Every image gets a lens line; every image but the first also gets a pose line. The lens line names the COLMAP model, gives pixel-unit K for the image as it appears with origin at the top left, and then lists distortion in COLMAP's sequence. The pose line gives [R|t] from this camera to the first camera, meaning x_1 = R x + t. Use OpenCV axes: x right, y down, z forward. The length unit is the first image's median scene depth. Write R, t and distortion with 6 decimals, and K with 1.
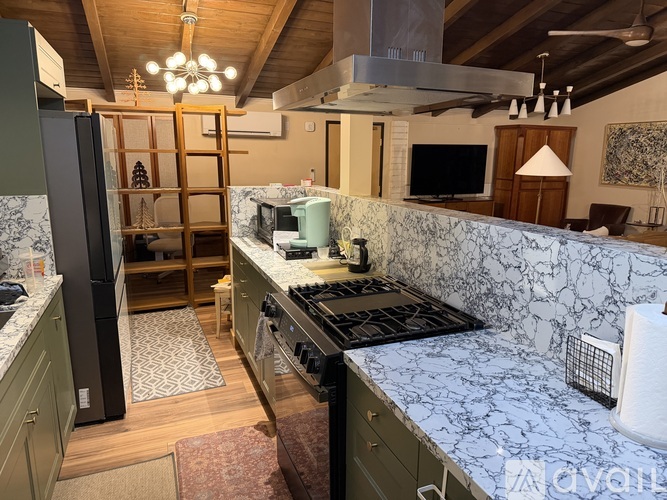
lens RADIAL K [[459.5, 0, 335.3], [0, 459.5, 250.3], [0, 0, 1]] dist [0.004492, 0.000876]
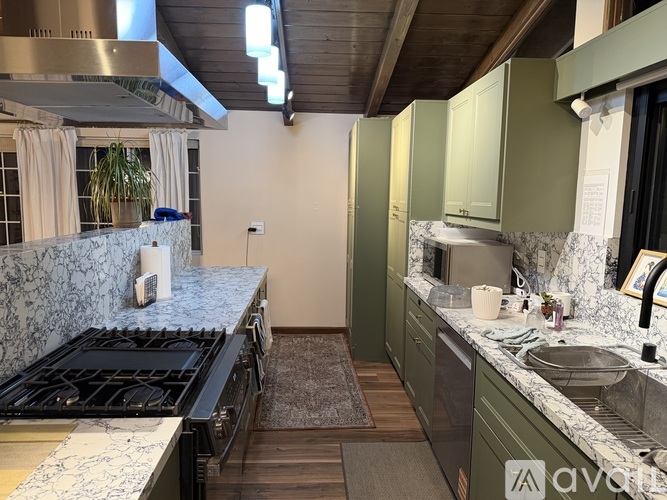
lens RADIAL K [[459.5, 0, 332.6], [0, 459.5, 250.4], [0, 0, 1]] dist [0.004492, 0.000876]
pose [[-0.945440, -0.065897, 0.319062, -0.506256], [0.037571, 0.950745, 0.307690, -0.302555], [-0.323622, 0.302890, -0.896396, 1.567510]]
